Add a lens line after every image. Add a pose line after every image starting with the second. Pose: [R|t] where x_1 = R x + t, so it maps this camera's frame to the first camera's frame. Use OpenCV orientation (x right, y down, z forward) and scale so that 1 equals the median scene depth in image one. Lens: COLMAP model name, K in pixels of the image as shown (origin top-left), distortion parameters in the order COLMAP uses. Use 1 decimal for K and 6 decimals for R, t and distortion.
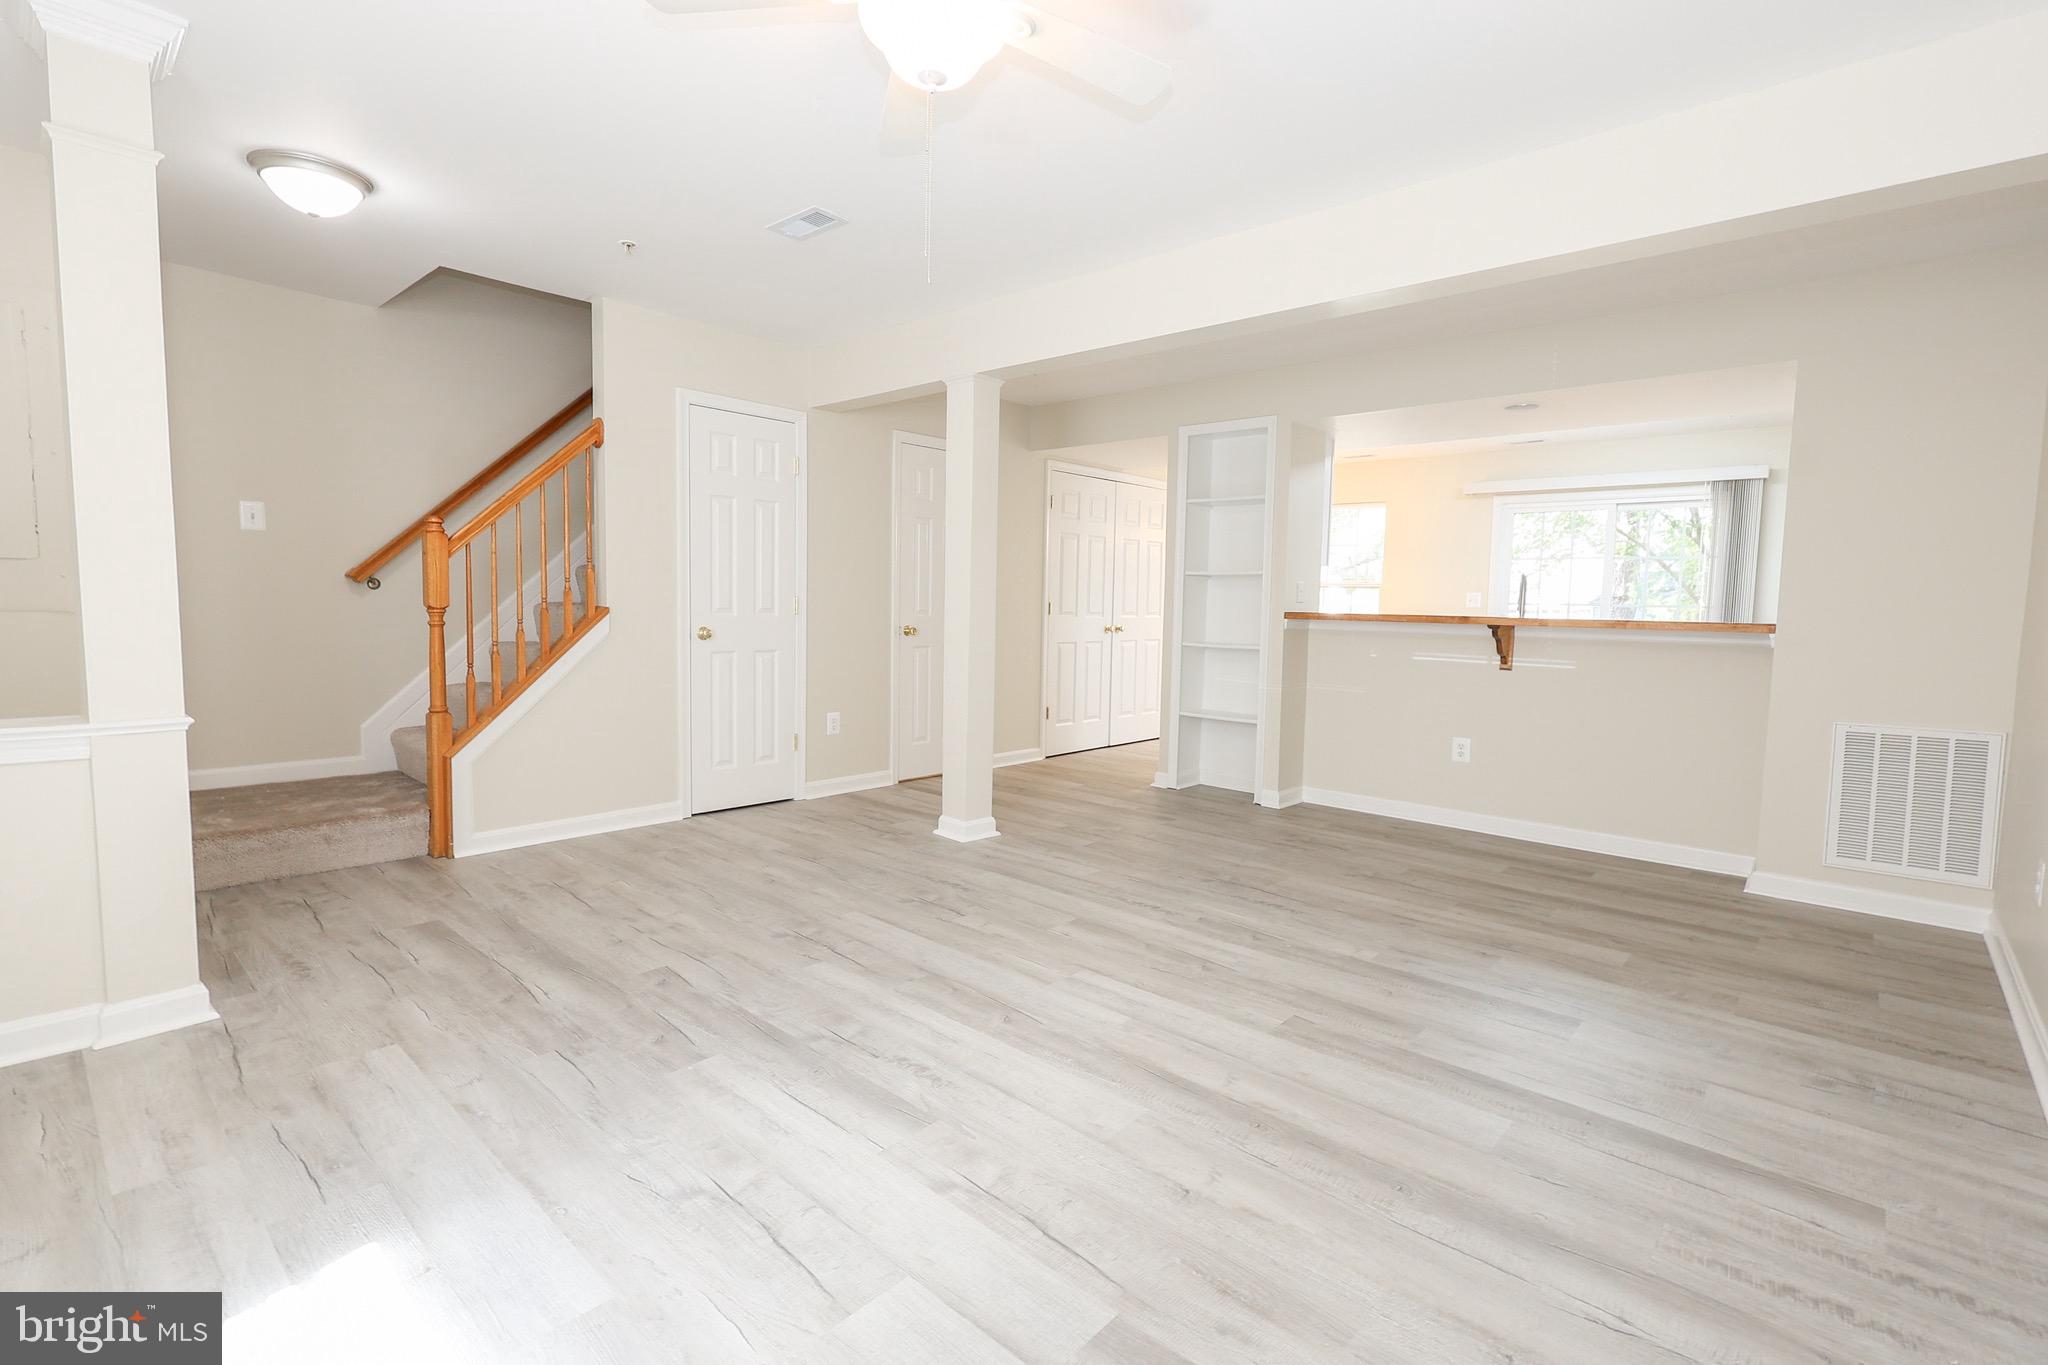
lens RADIAL K [[939.8, 0, 1022.1], [0, 939.8, 676.7], [0, 0, 1]] dist [-0.006093, 0.002491]
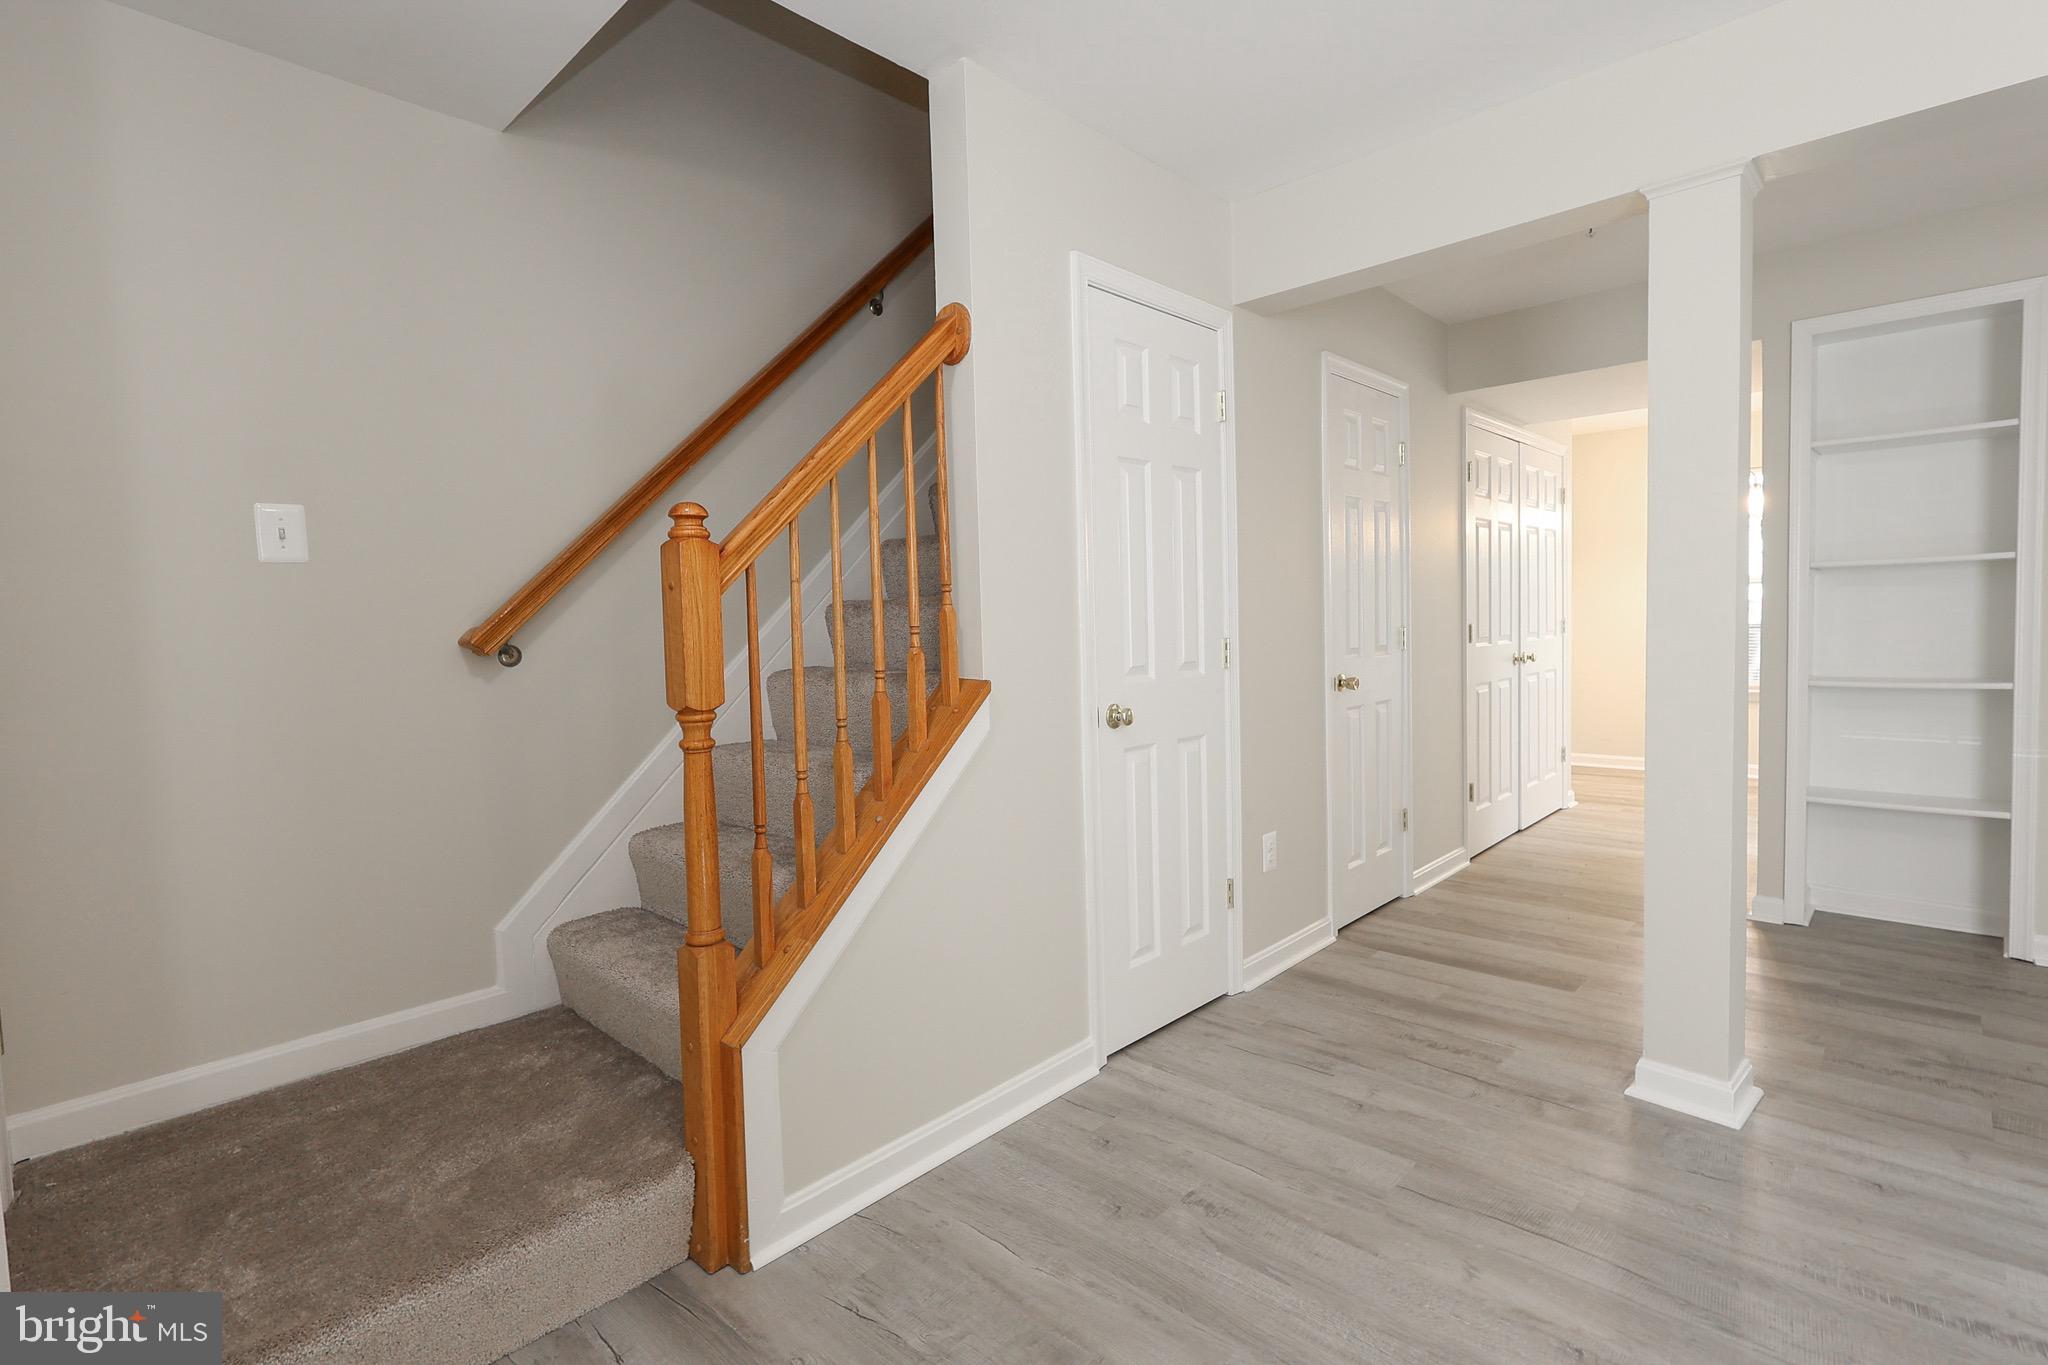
lens RADIAL K [[967.9, 0, 1025.4], [0, 967.9, 678.2], [0, 0, 1]] dist [-0.005030, 0.002235]
pose [[0.998477, -0.048726, -0.025892, -0.457353], [0.048104, 0.998551, -0.024131, -0.069906], [0.027031, 0.022849, 0.999373, 0.548048]]
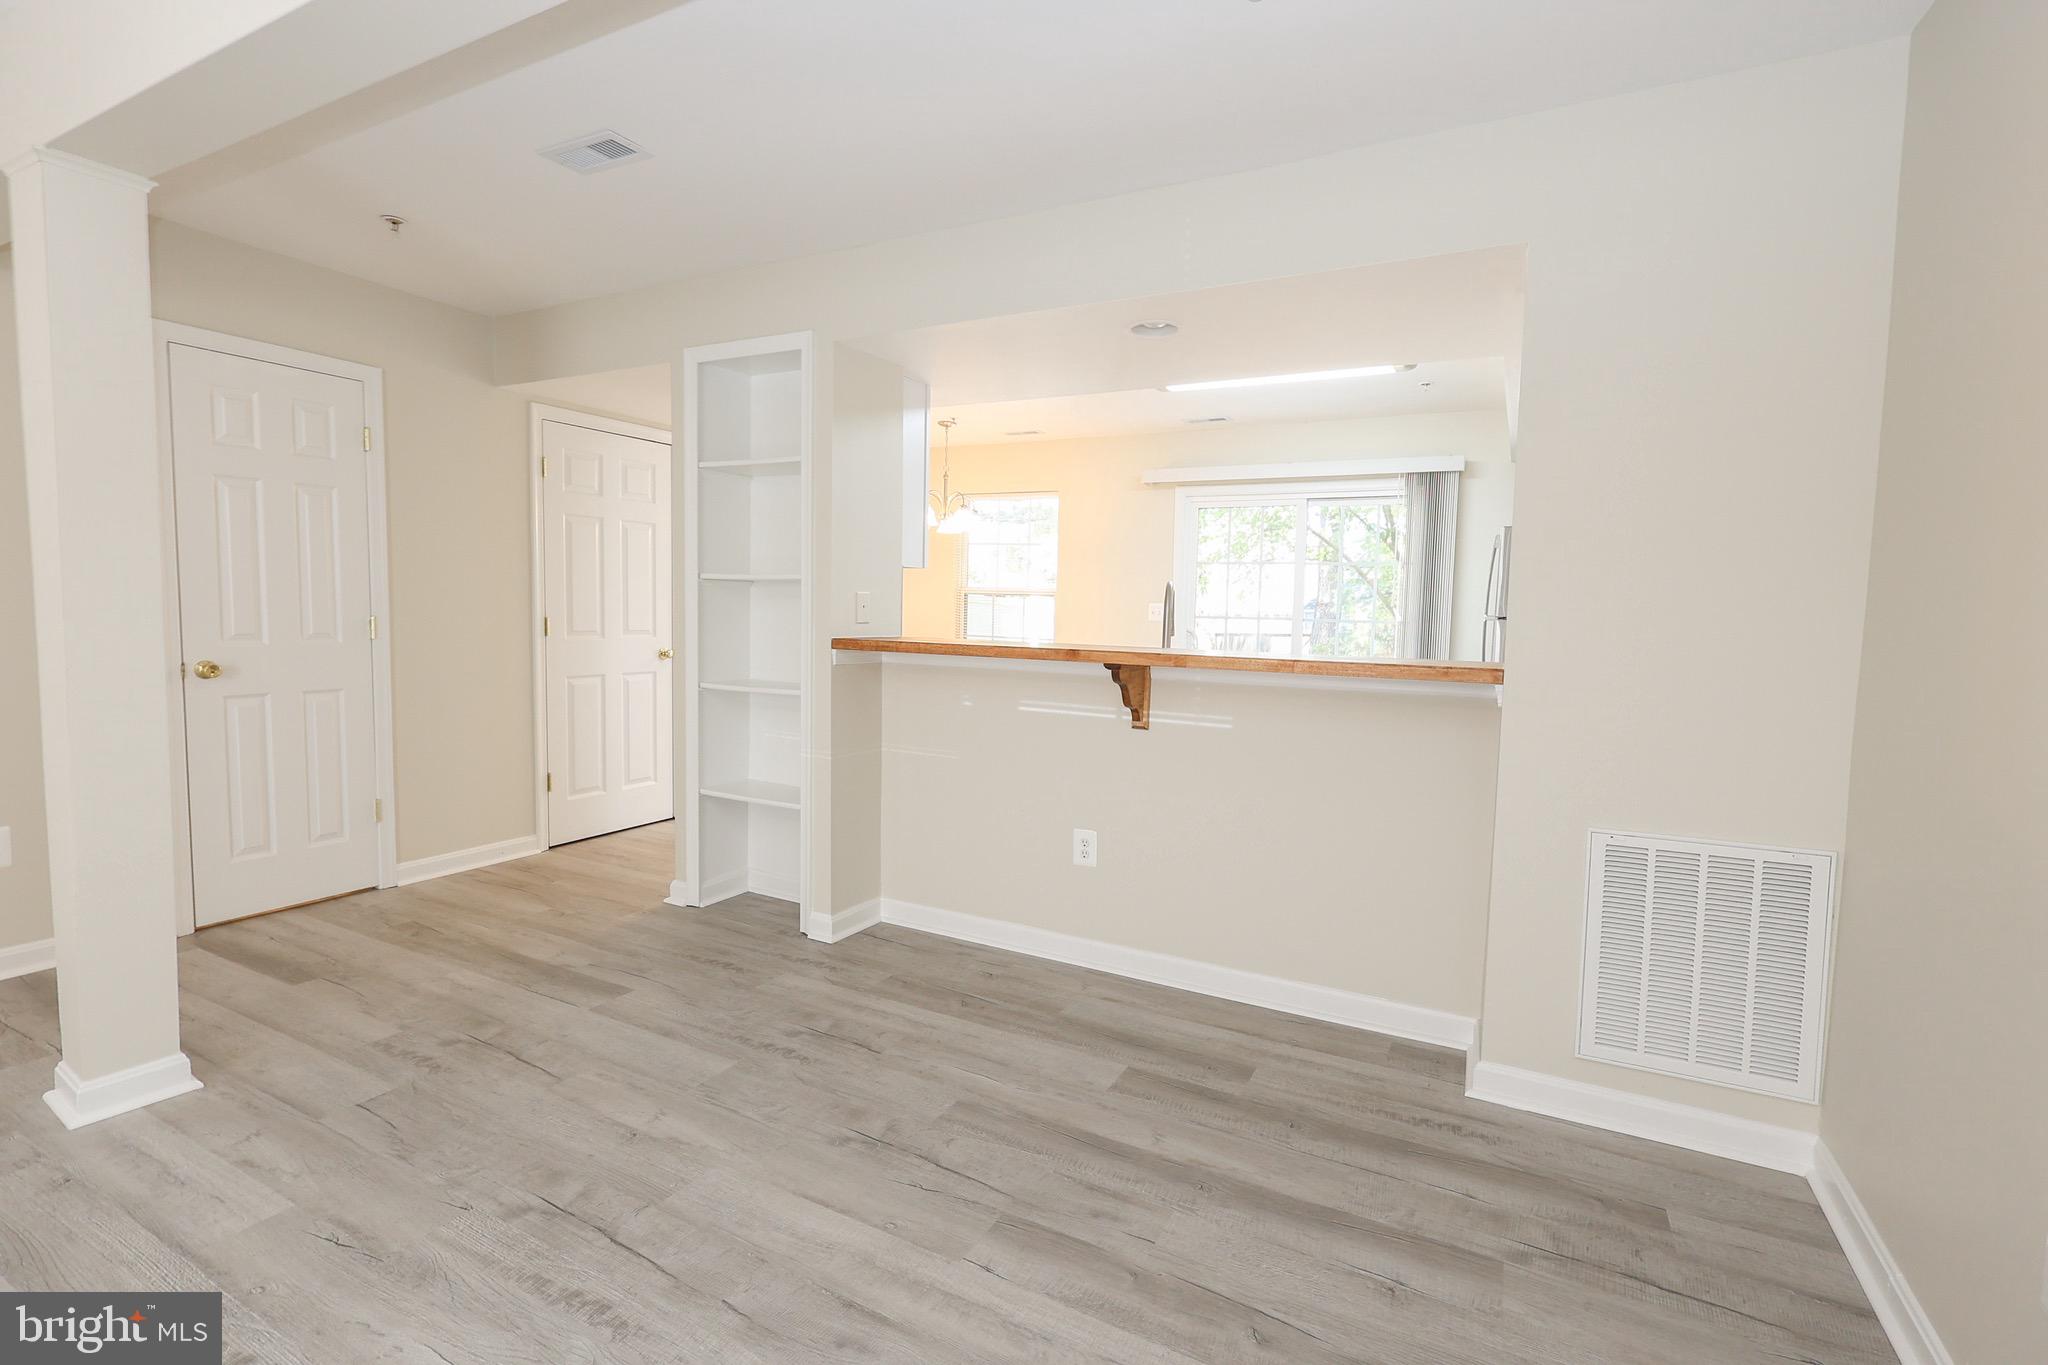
lens RADIAL K [[939.8, 0, 1024.2], [0, 939.8, 676.8], [0, 0, 1]] dist [-0.006093, 0.002491]
pose [[0.969143, -0.015694, 0.246000, 0.335161], [0.016181, 0.999869, 0.000041, -0.054687], [-0.245968, 0.003941, 0.969270, 0.464690]]
